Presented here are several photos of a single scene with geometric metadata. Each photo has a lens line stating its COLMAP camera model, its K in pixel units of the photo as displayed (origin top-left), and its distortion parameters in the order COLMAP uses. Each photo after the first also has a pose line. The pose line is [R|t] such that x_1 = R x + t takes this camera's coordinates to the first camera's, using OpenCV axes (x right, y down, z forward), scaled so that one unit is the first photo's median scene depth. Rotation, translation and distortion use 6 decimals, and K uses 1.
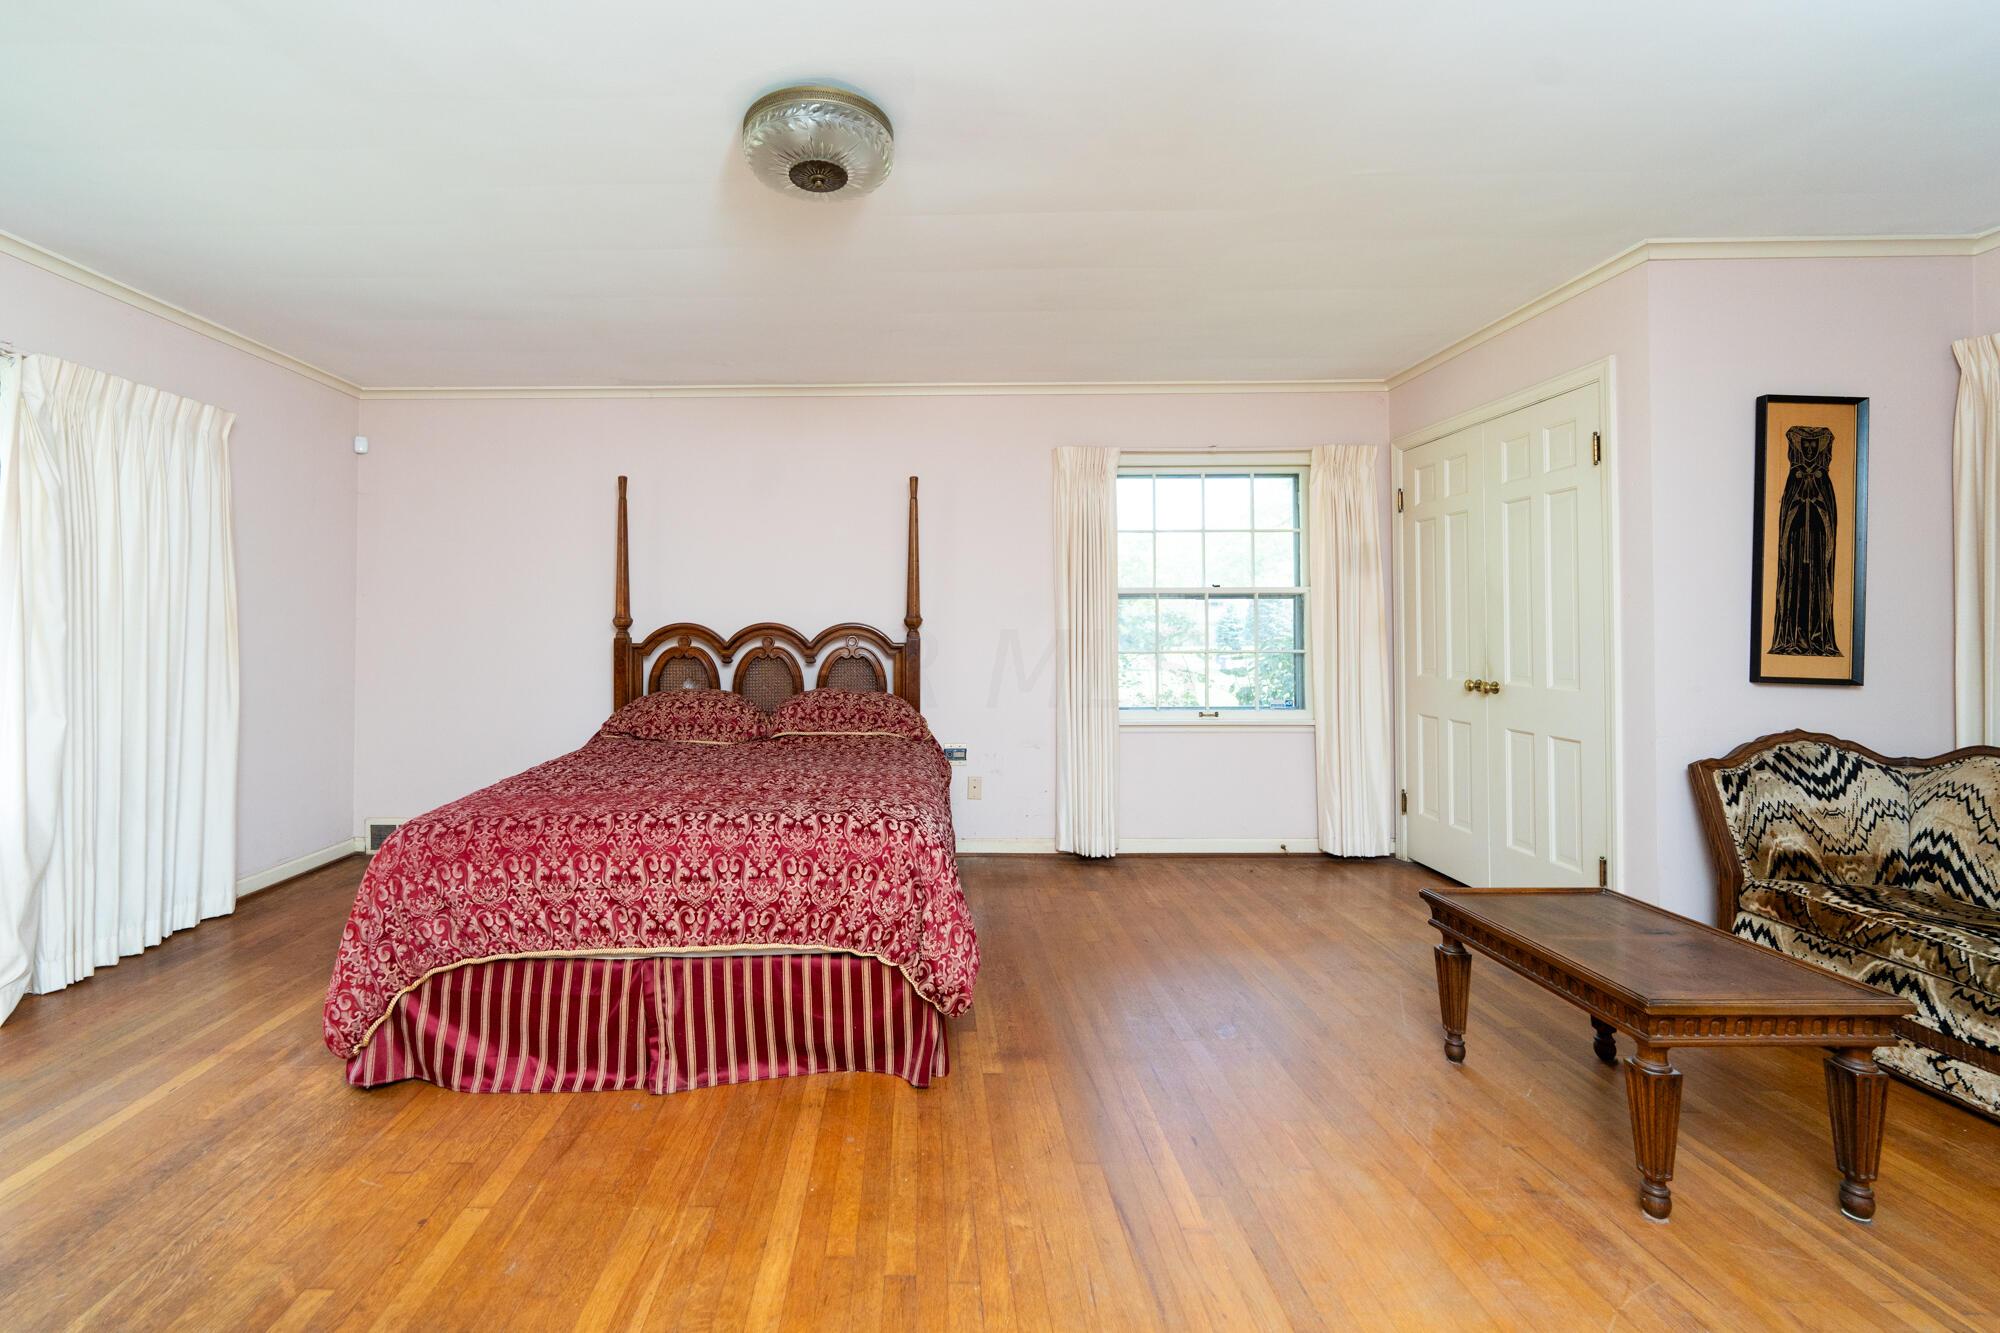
lens RADIAL K [[807.0, 0, 1003.9], [0, 807.0, 624.7], [0, 0, 1]] dist [-0.000354, 0.000072]
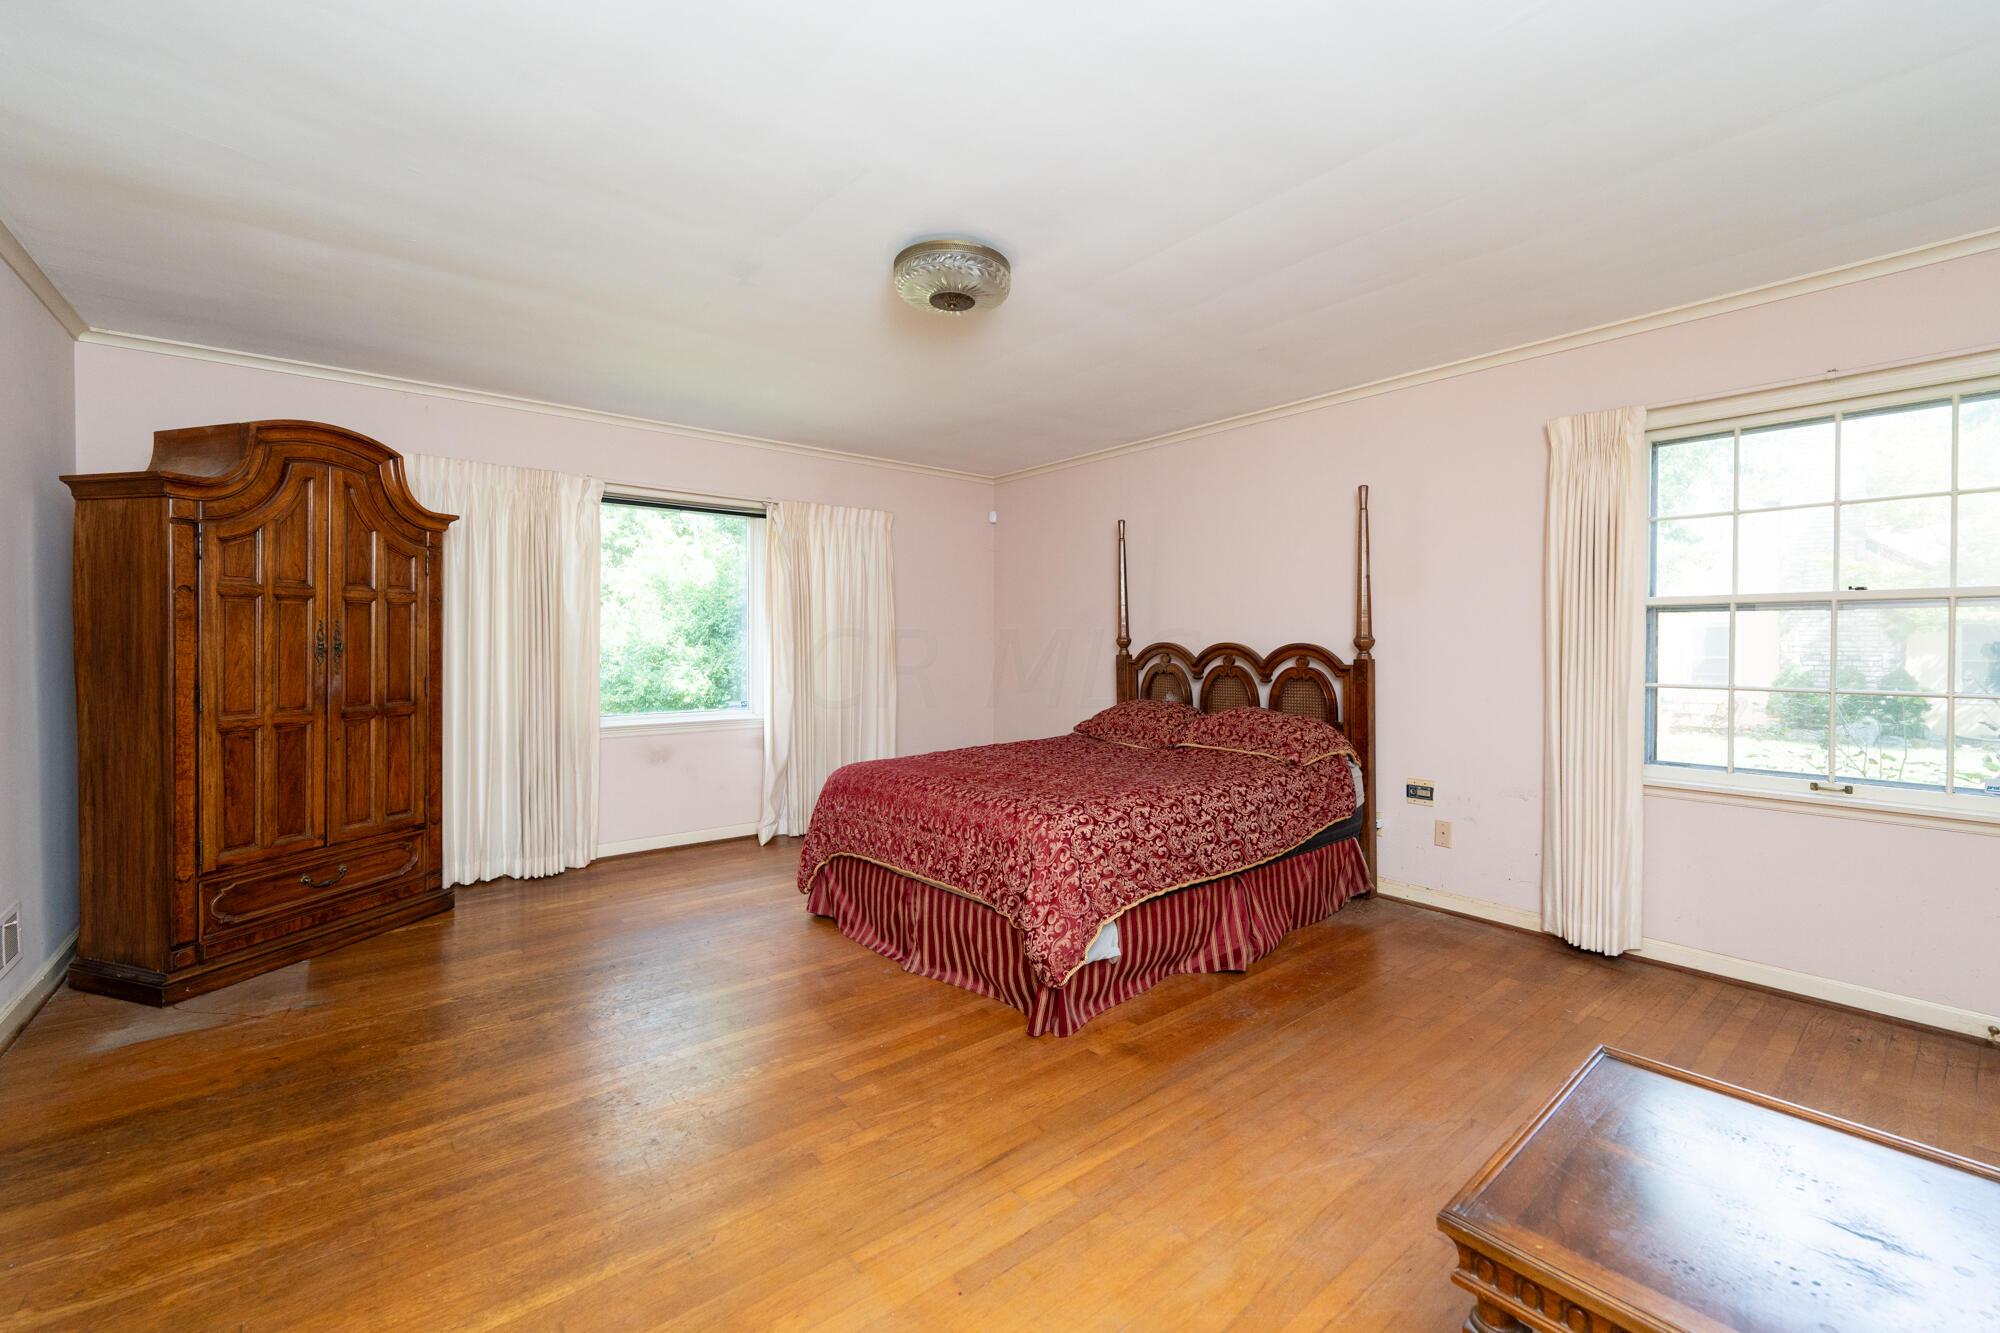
lens RADIAL K [[807.0, 0, 1003.9], [0, 807.0, 624.7], [0, 0, 1]] dist [-0.000354, 0.000072]
pose [[0.644233, -0.012579, -0.764726, 0.414839], [0.001855, 0.999888, -0.014884, -0.013333], [0.764827, 0.008170, 0.644184, 0.092836]]
